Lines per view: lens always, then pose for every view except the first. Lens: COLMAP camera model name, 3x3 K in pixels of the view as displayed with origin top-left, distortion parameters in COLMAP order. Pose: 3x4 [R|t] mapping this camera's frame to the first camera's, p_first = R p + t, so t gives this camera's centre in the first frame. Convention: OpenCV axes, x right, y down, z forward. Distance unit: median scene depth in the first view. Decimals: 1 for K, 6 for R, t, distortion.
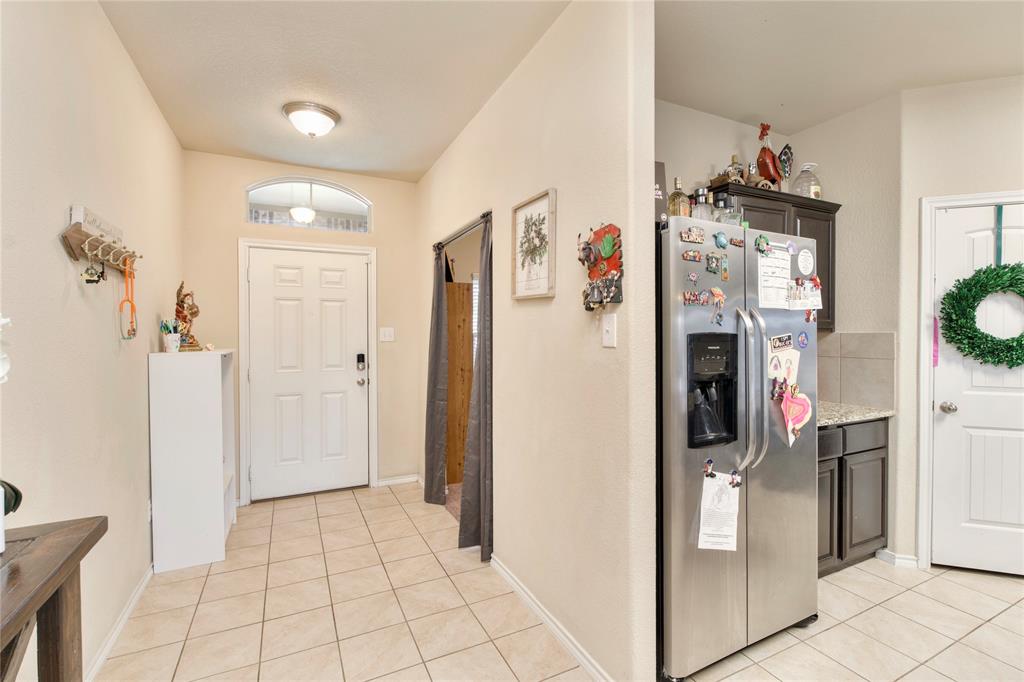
lens RADIAL K [[458.4, 0, 510.9], [0, 458.4, 335.0], [0, 0, 1]] dist [-0.007395, -0.001550]
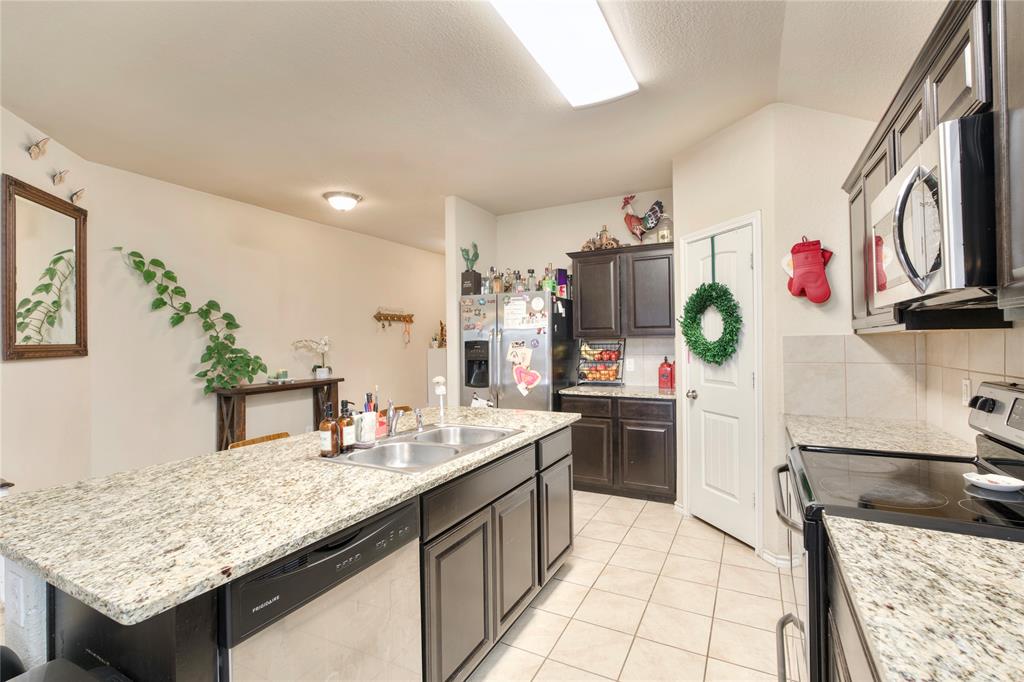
lens RADIAL K [[458.4, 0, 514.1], [0, 458.4, 339.6], [0, 0, 1]] dist [-0.007395, -0.001550]
pose [[0.595746, -0.007729, -0.803136, 1.766874], [0.011034, 0.999938, -0.001439, -0.003832], [0.803097, -0.008004, 0.595794, -0.207461]]
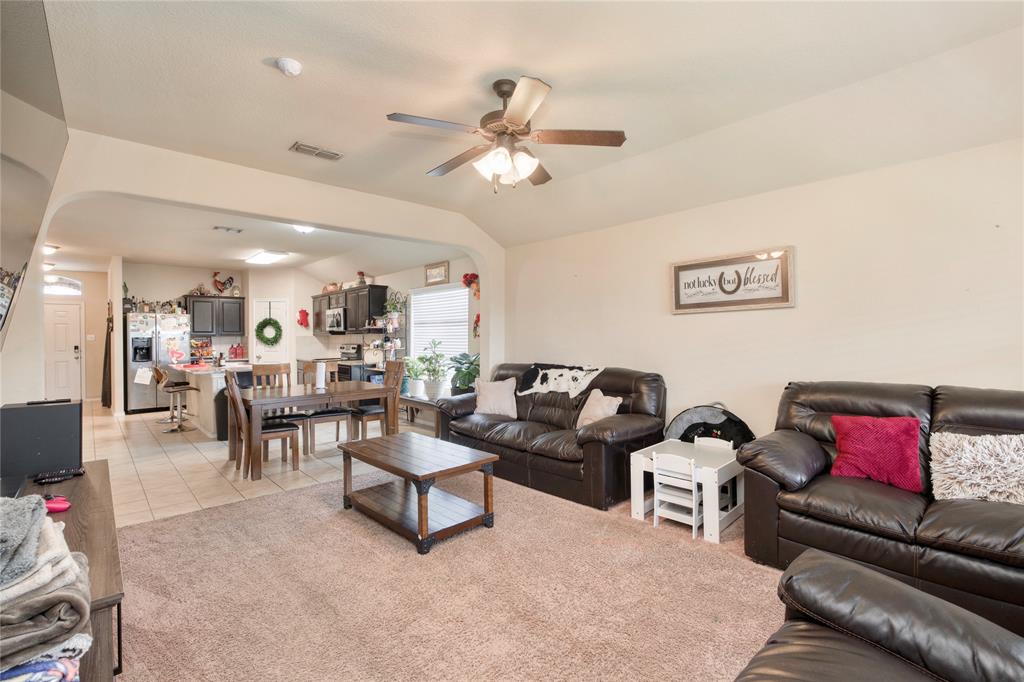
lens RADIAL K [[458.4, 0, 509.7], [0, 458.4, 335.0], [0, 0, 1]] dist [-0.007395, -0.001550]
pose [[0.955351, -0.006077, 0.295412, 1.842175], [0.006418, 0.999979, -0.000187, -0.003221], [-0.295405, 0.002075, 0.955370, -3.151156]]
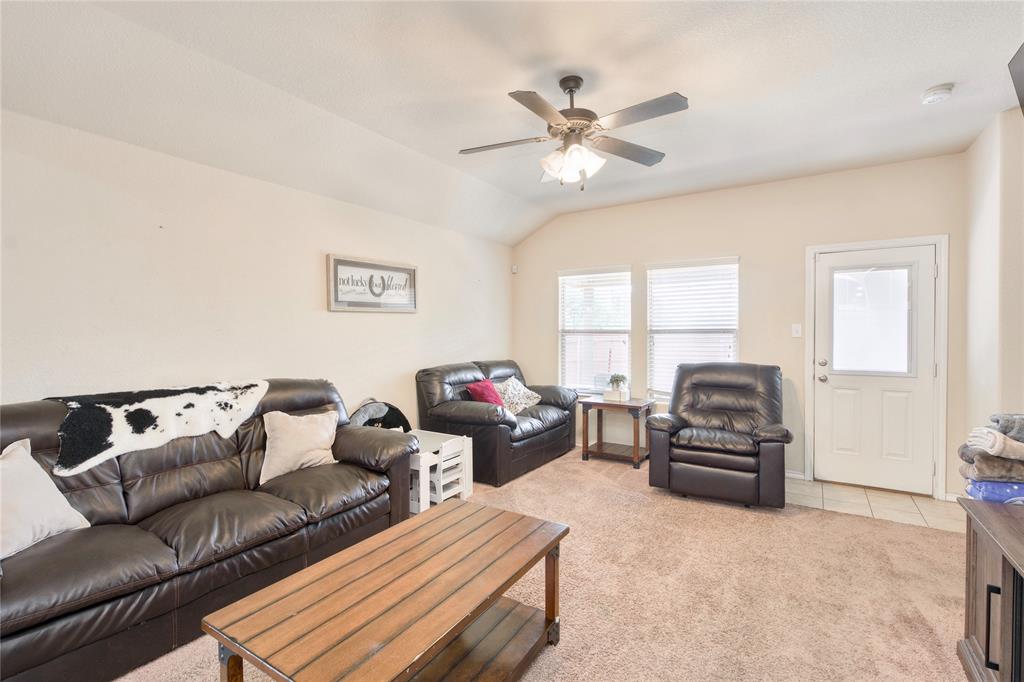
lens RADIAL K [[458.4, 0, 517.1], [0, 458.4, 341.3], [0, 0, 1]] dist [-0.007395, -0.001550]
pose [[-0.532190, -0.010510, 0.846560, 1.319501], [0.005806, 0.999854, 0.016063, 0.004485], [-0.846605, 0.013464, -0.532051, -1.492143]]
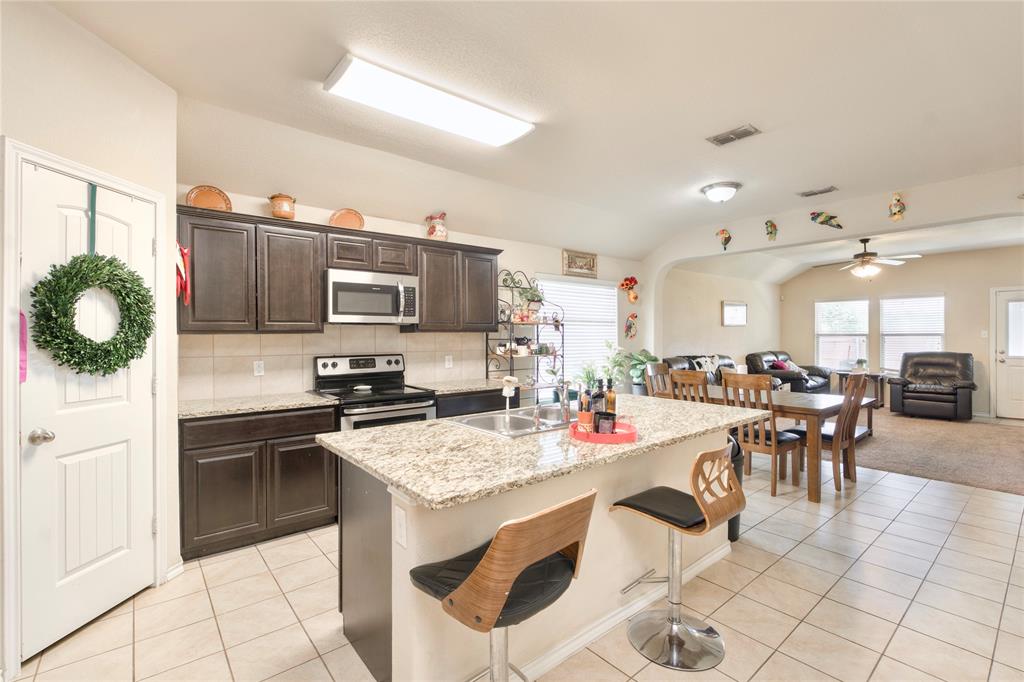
lens RADIAL K [[458.4, 0, 507.0], [0, 458.4, 338.7], [0, 0, 1]] dist [-0.007395, -0.001550]
pose [[-0.236728, -0.001893, 0.971574, 0.071307], [0.004790, 0.999984, 0.003115, 0.002405], [-0.971564, 0.005391, -0.236715, 0.451342]]
